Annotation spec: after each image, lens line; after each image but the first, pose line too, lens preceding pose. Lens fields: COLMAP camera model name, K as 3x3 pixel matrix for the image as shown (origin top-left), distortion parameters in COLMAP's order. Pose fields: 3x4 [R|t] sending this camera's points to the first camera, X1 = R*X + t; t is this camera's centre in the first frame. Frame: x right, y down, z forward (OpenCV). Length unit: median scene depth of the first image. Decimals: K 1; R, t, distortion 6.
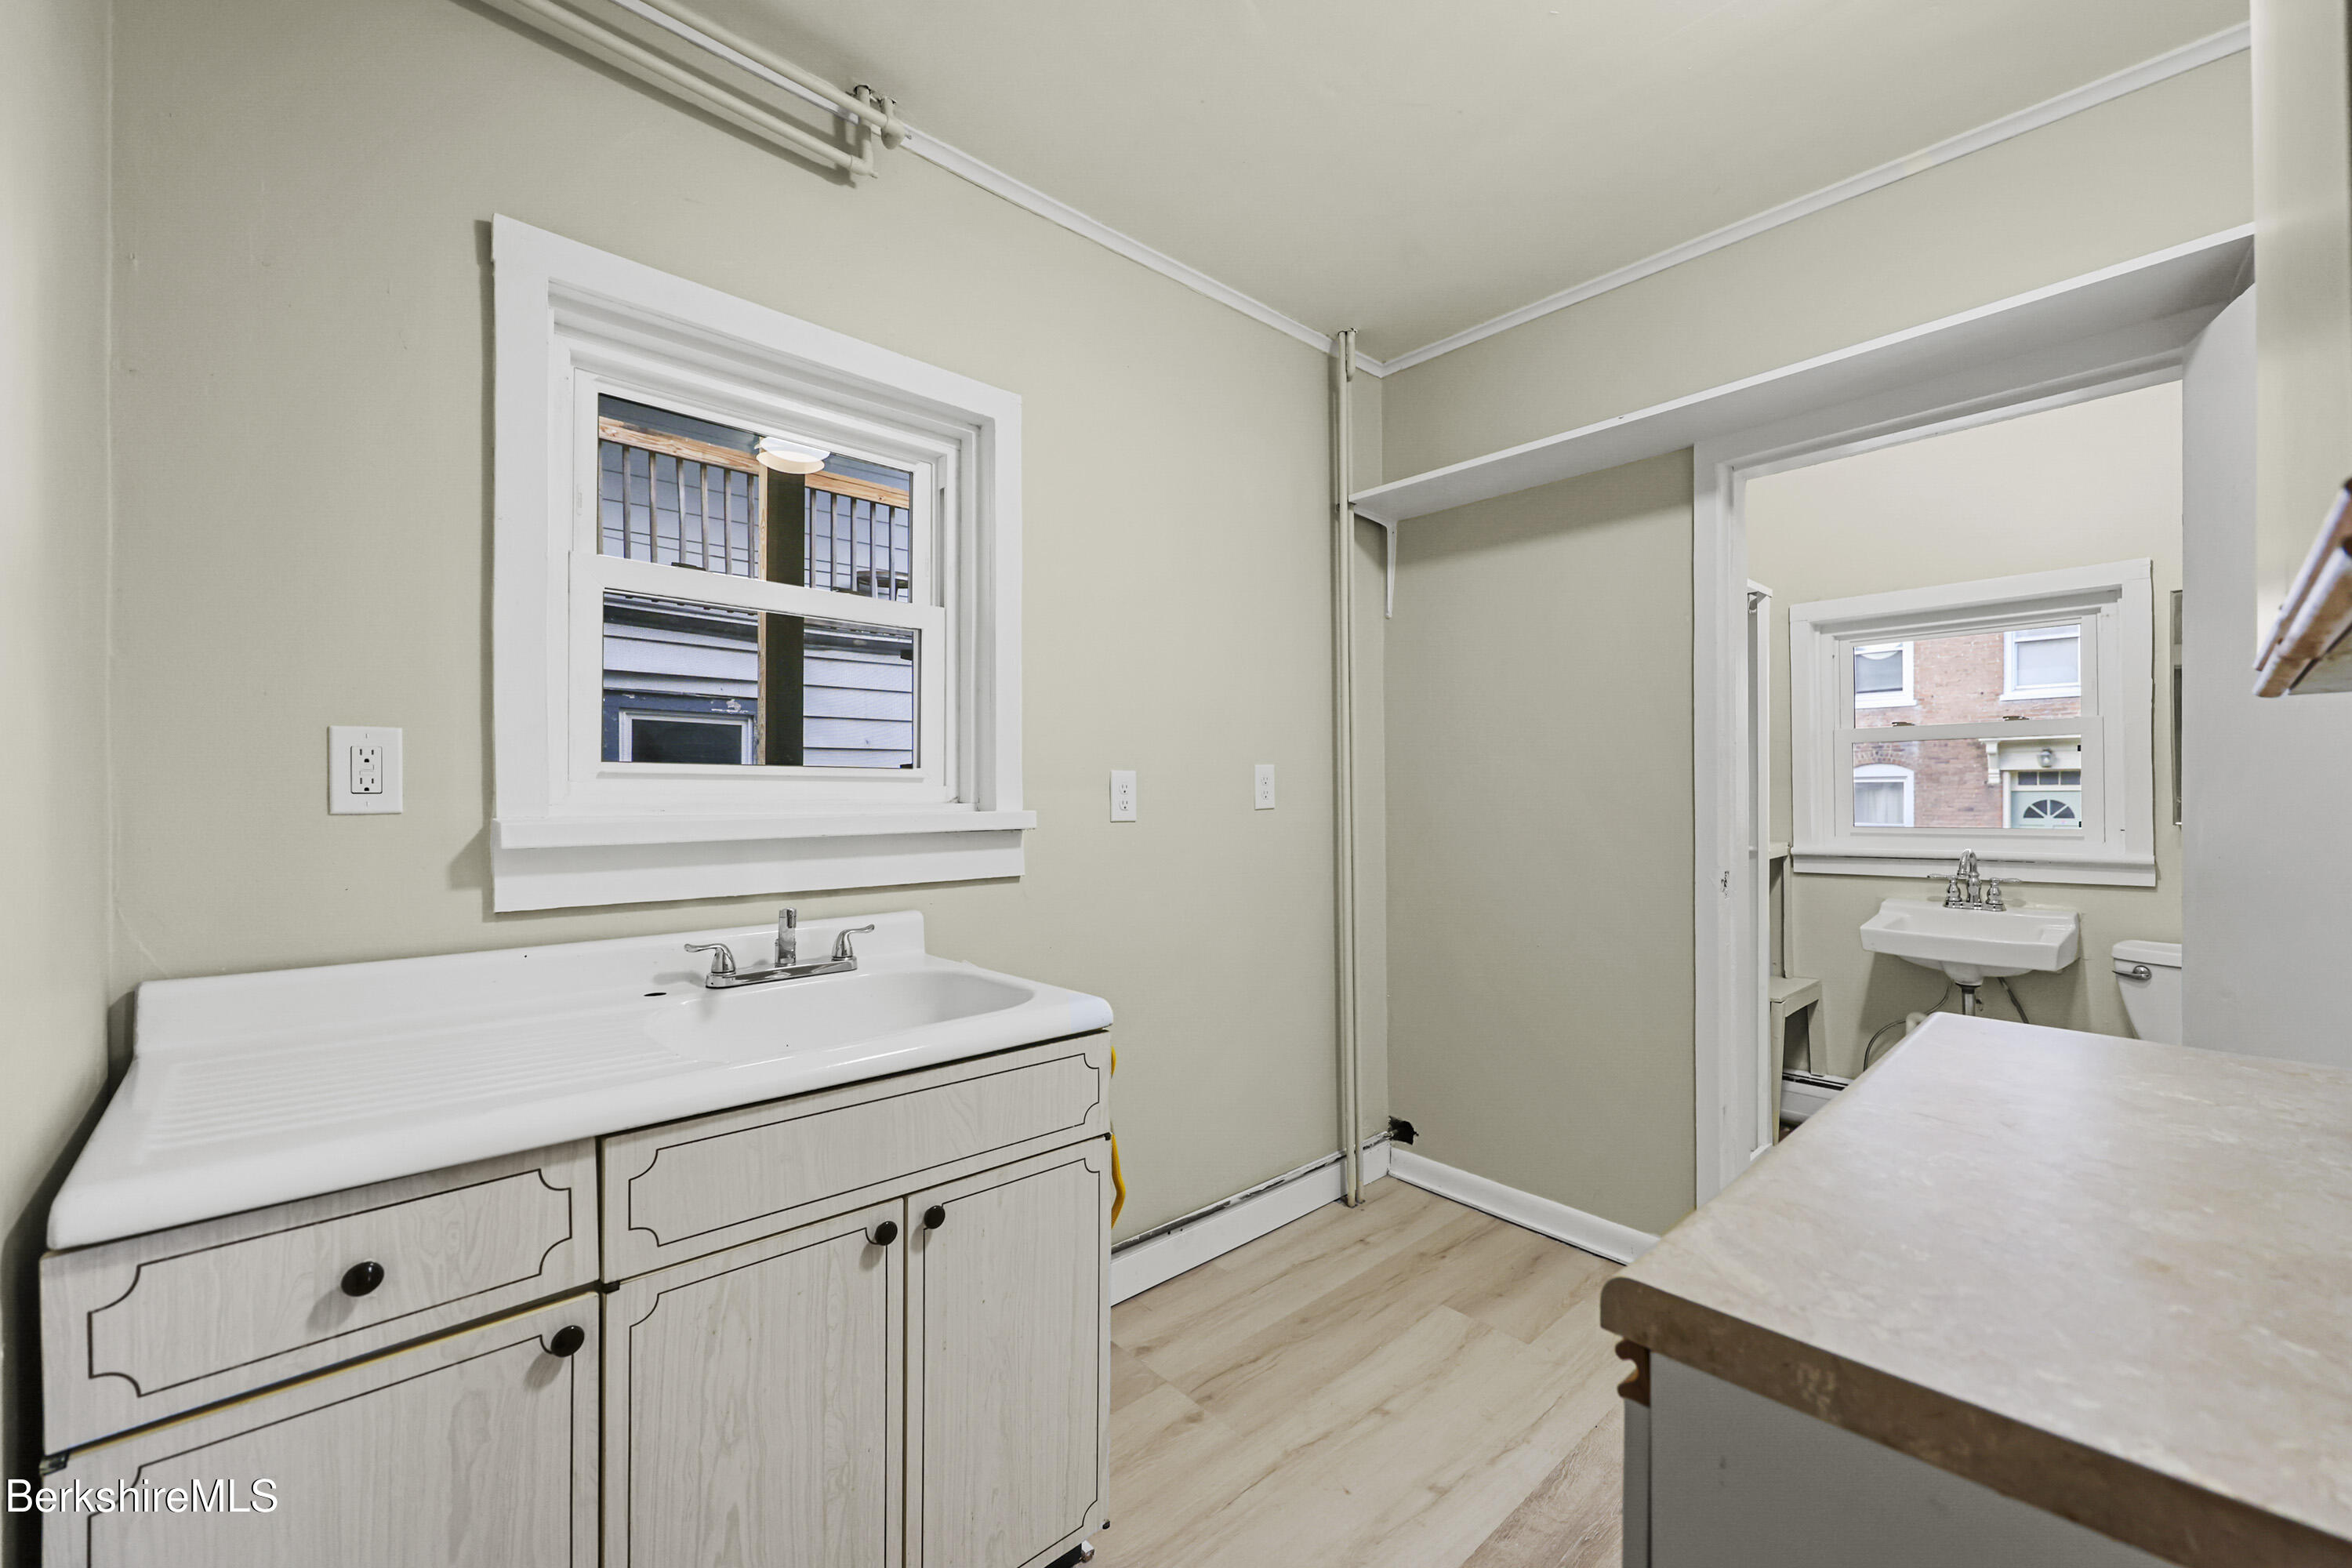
lens RADIAL K [[945.0, 0, 1184.4], [0, 945.0, 798.9], [0, 0, 1]] dist [0.001020, 0.000211]
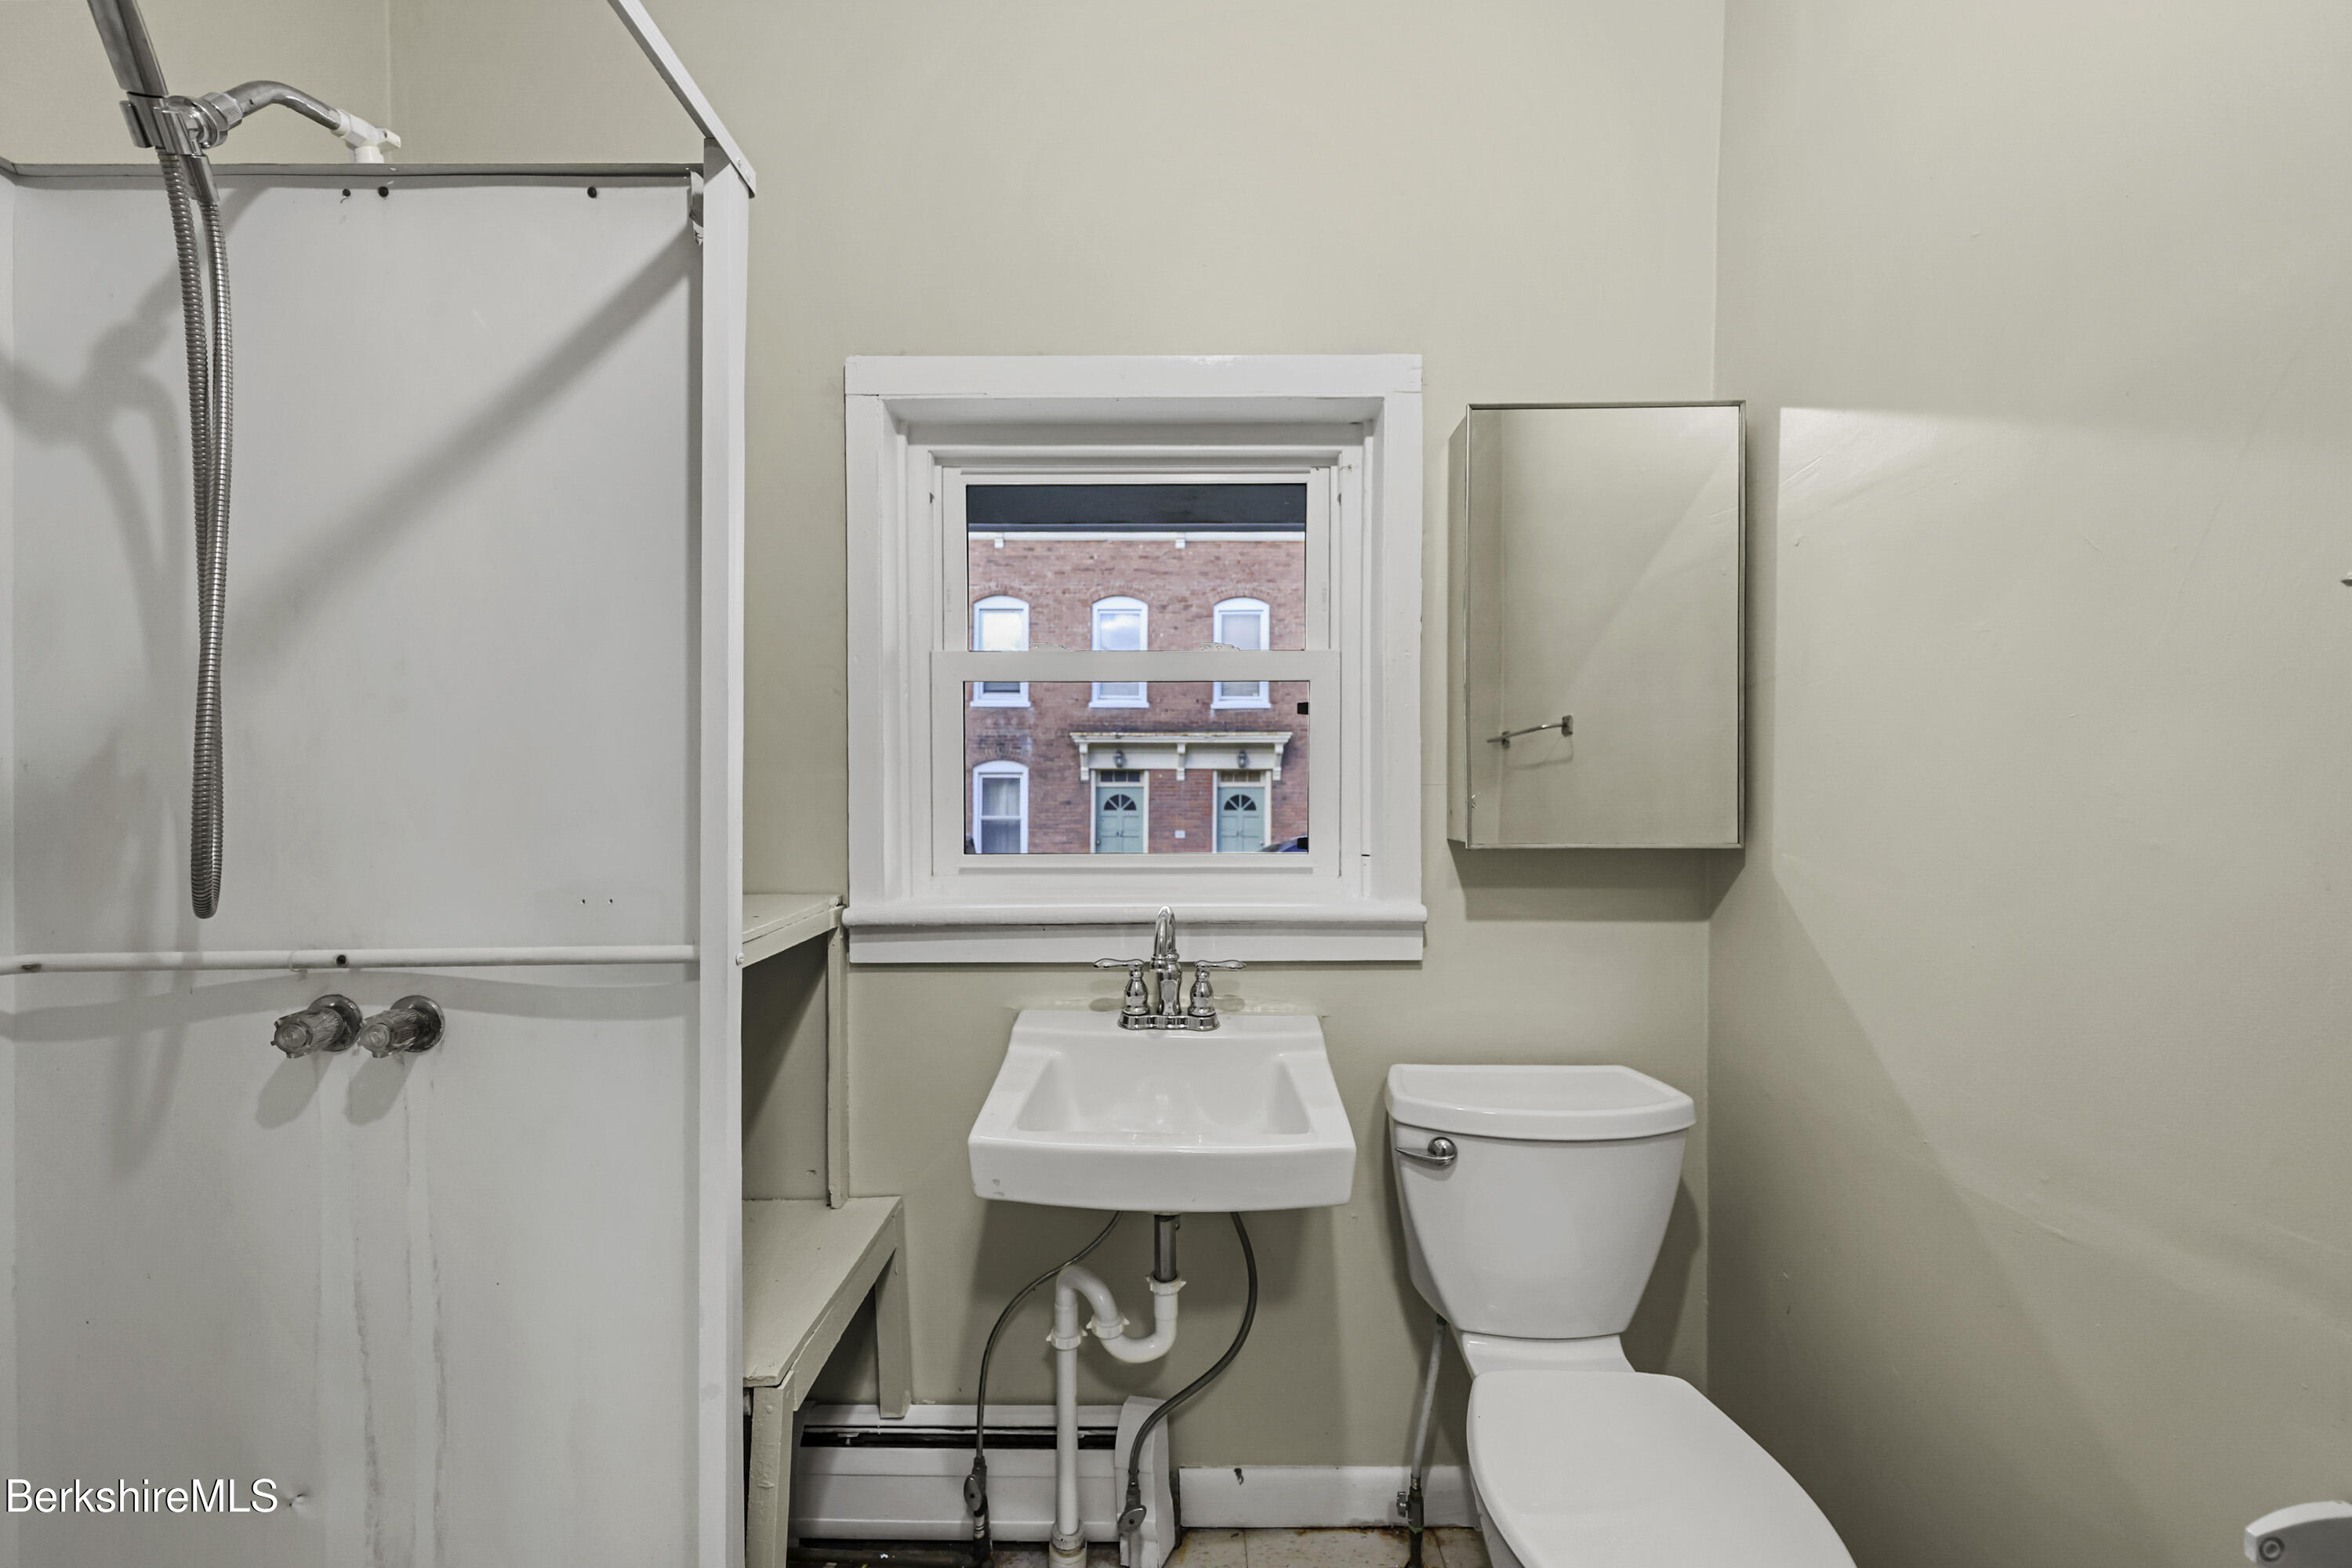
lens RADIAL K [[945.0, 0, 1184.4], [0, 945.0, 798.9], [0, 0, 1]] dist [0.001020, 0.000211]
pose [[0.678249, -0.000618, 0.734831, 0.126948], [-0.005051, 0.999972, 0.005503, -0.000813], [-0.734814, -0.007444, 0.678227, 0.174813]]
